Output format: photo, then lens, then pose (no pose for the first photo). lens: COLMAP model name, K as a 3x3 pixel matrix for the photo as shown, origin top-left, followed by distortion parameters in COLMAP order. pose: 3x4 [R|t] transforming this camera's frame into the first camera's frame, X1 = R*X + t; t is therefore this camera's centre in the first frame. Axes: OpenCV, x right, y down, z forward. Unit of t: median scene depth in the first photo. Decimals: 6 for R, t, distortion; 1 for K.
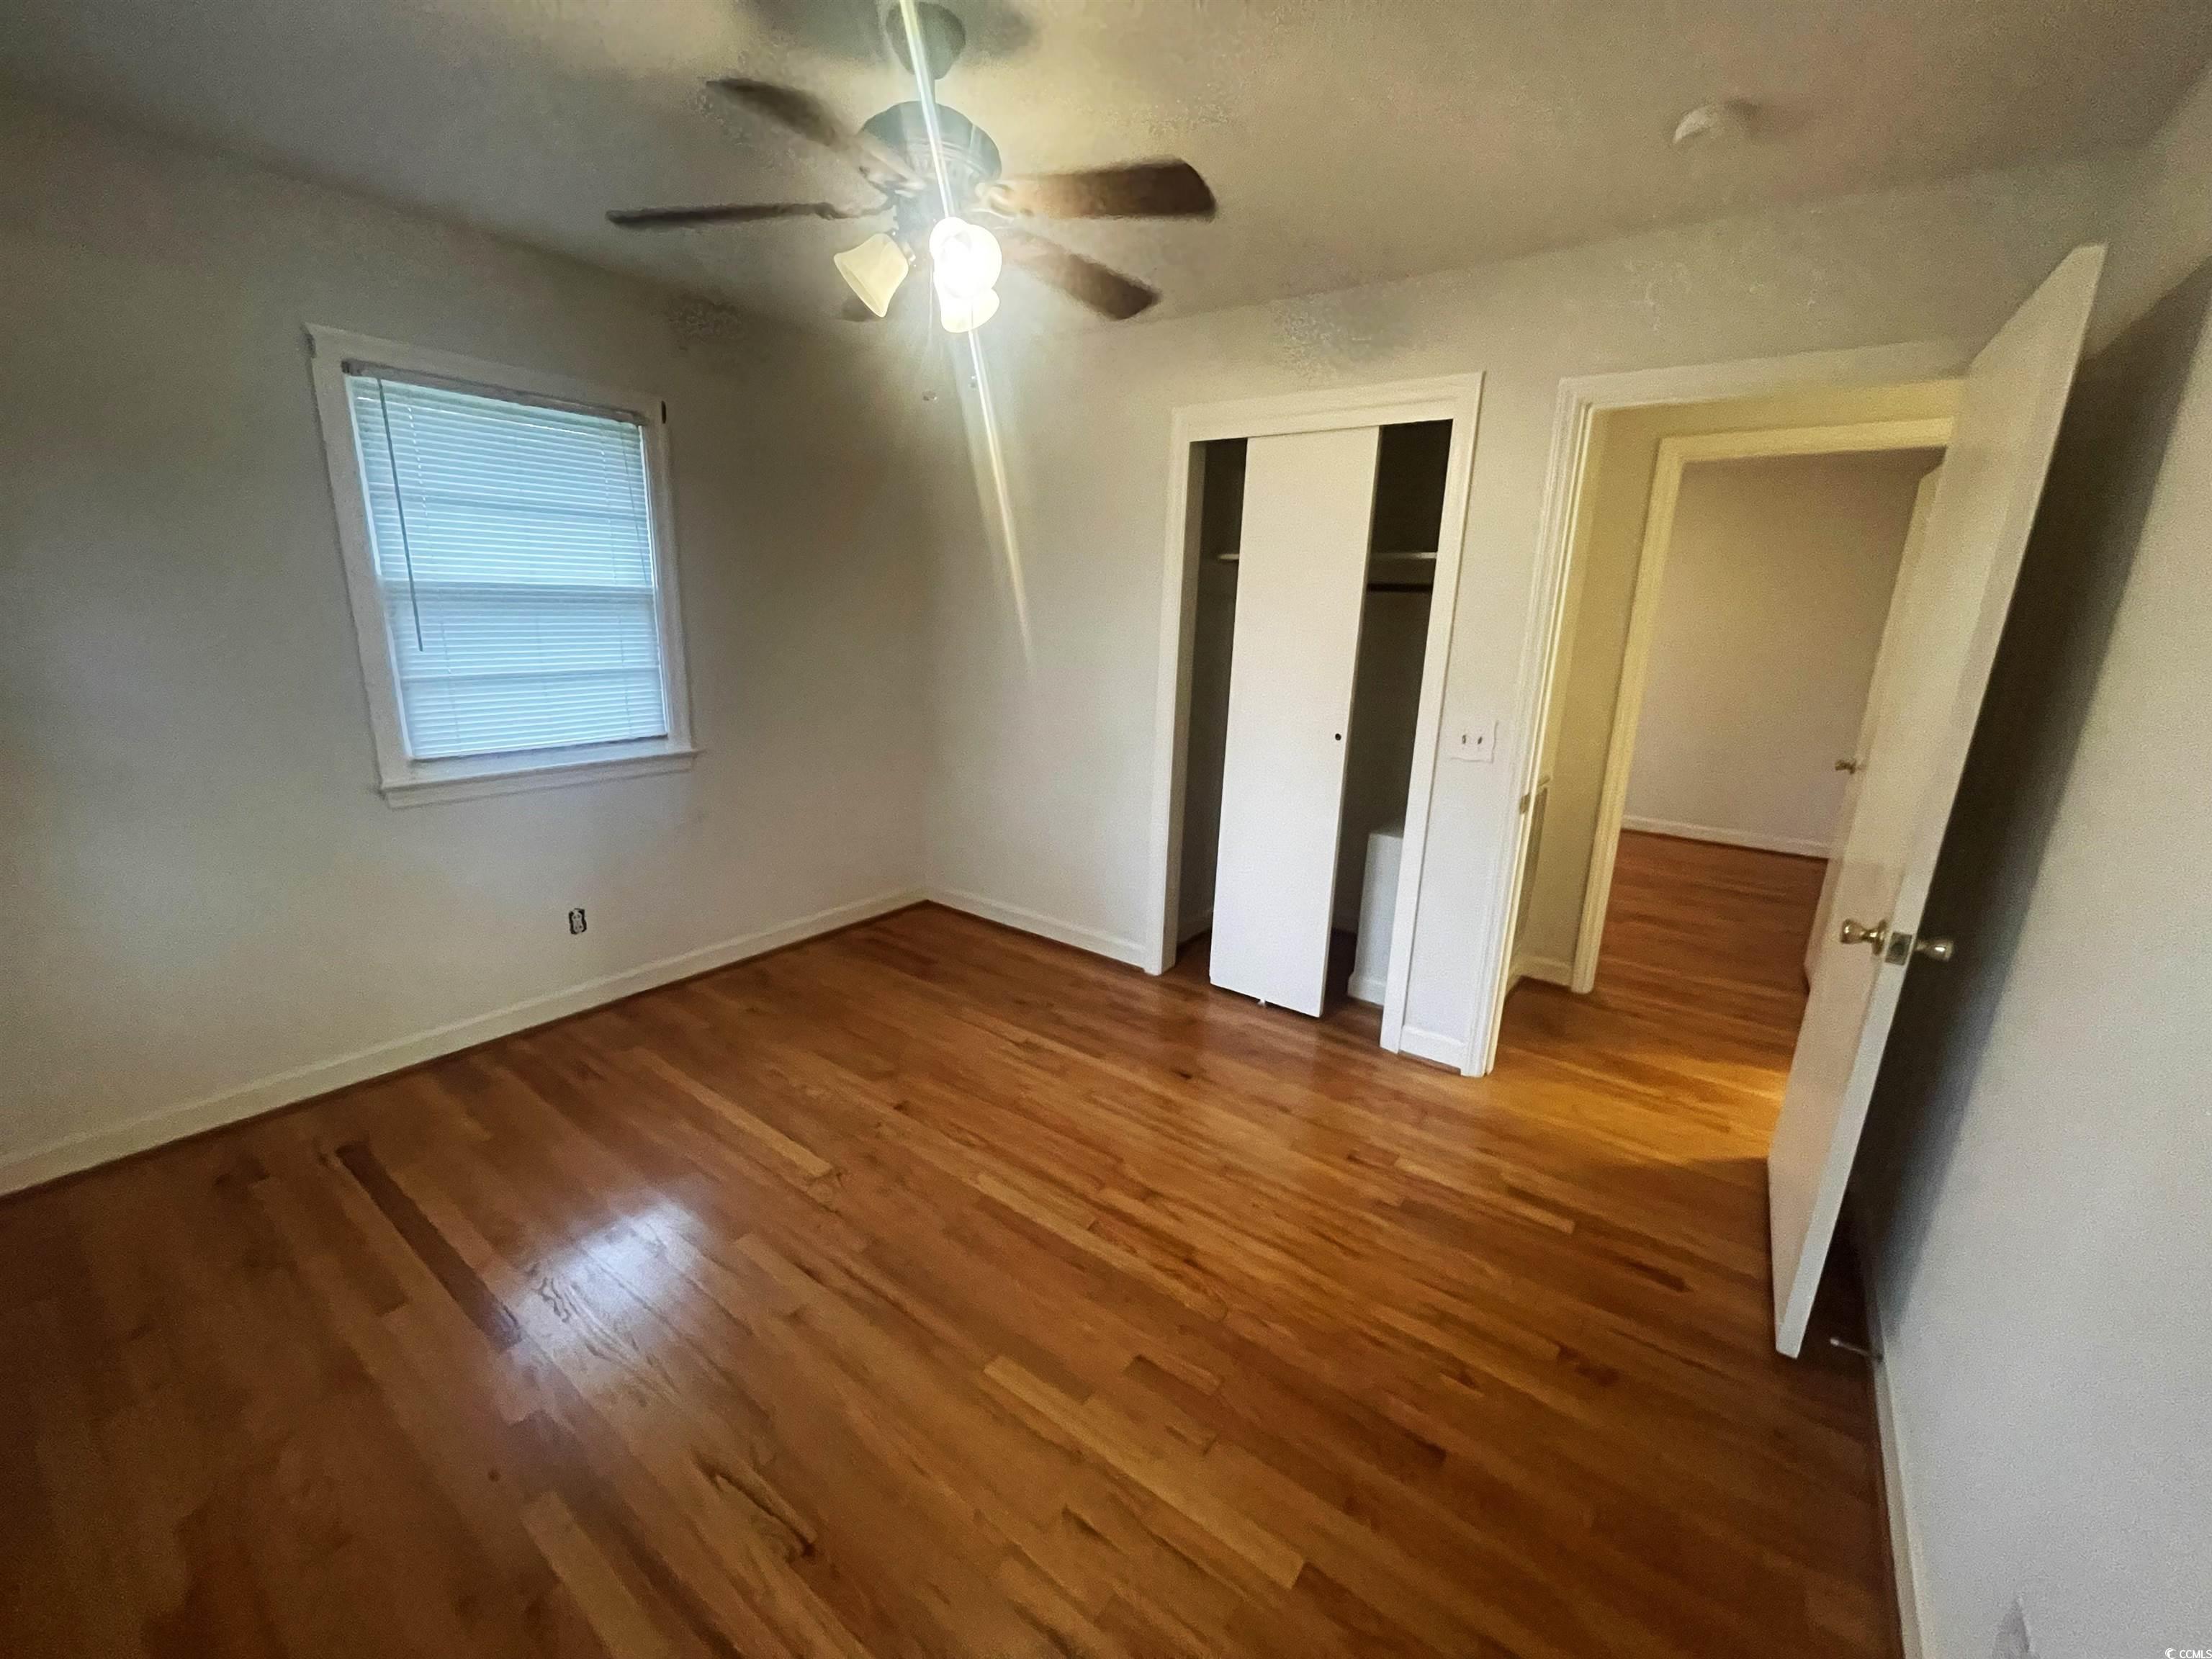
lens RADIAL K [[895.3, 0, 1093.4], [0, 895.3, 829.6], [0, 0, 1]] dist [-0.010194, 0.000201]
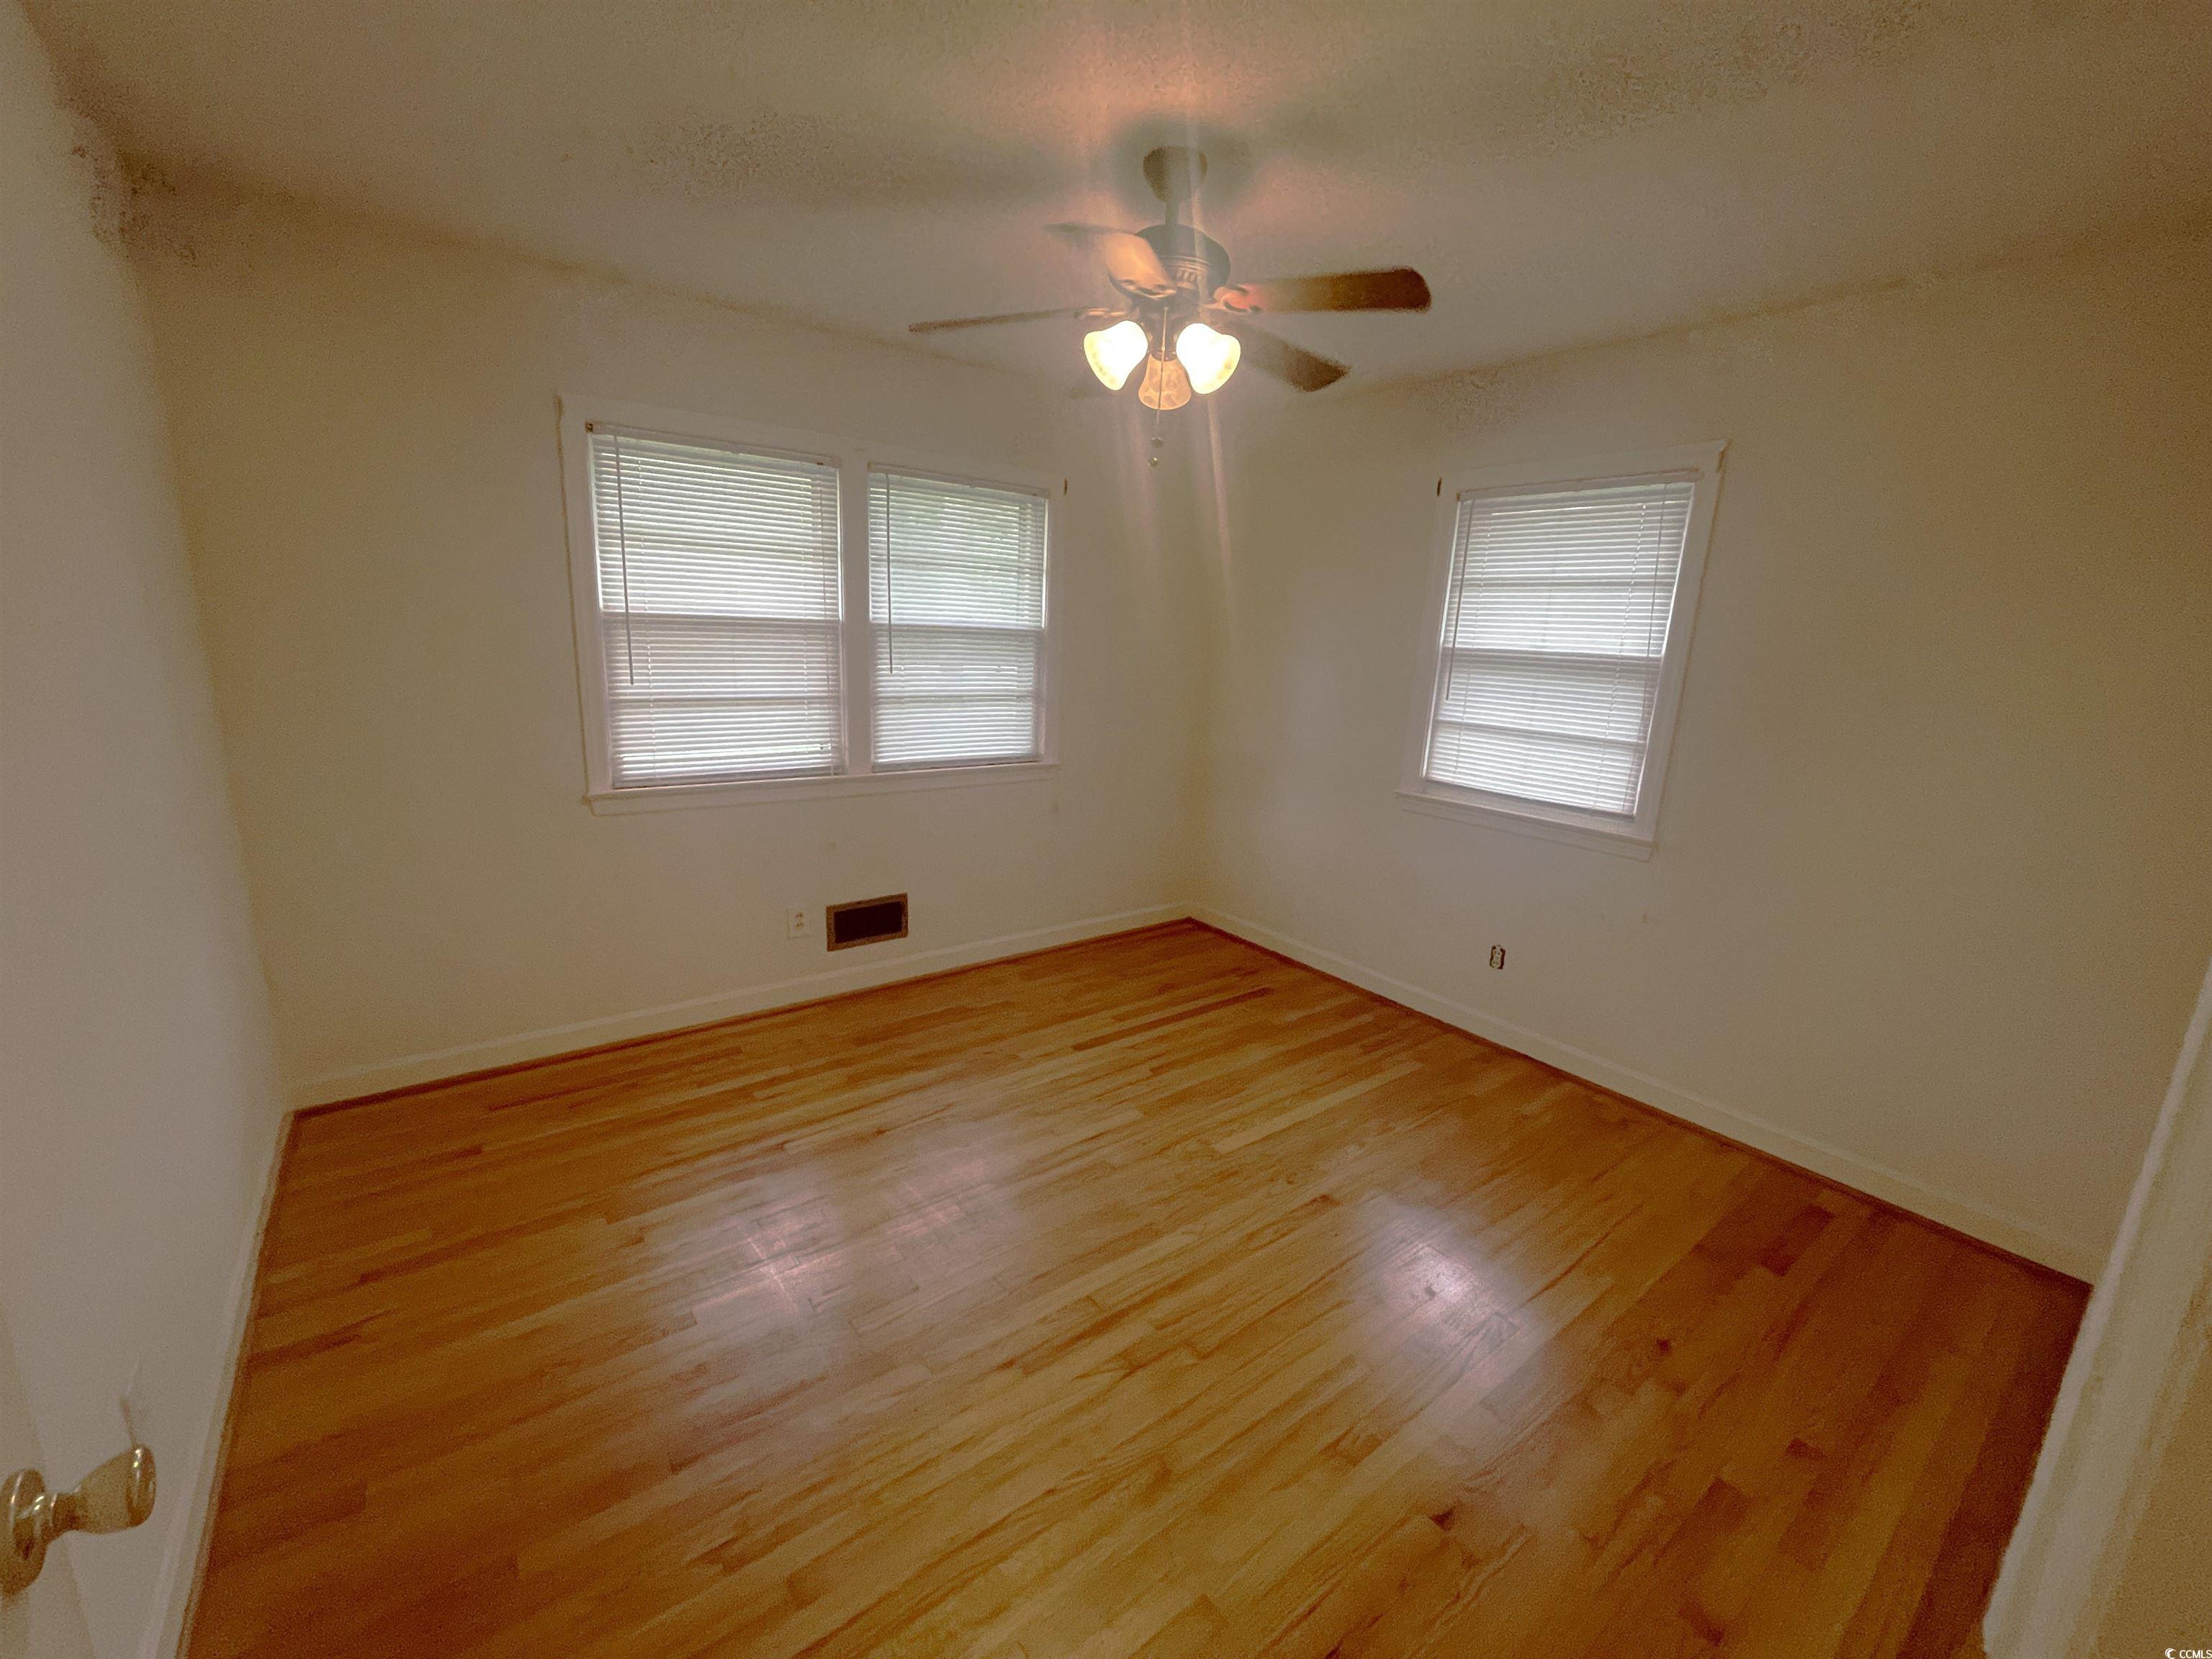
lens RADIAL K [[895.3, 0, 1093.4], [0, 895.3, 829.6], [0, 0, 1]] dist [-0.010194, 0.000201]
pose [[-0.276917, 0.169765, -0.945778, 0.613009], [-0.288353, 0.924224, 0.250324, -0.187497], [0.916607, 0.342038, -0.206981, 0.794819]]
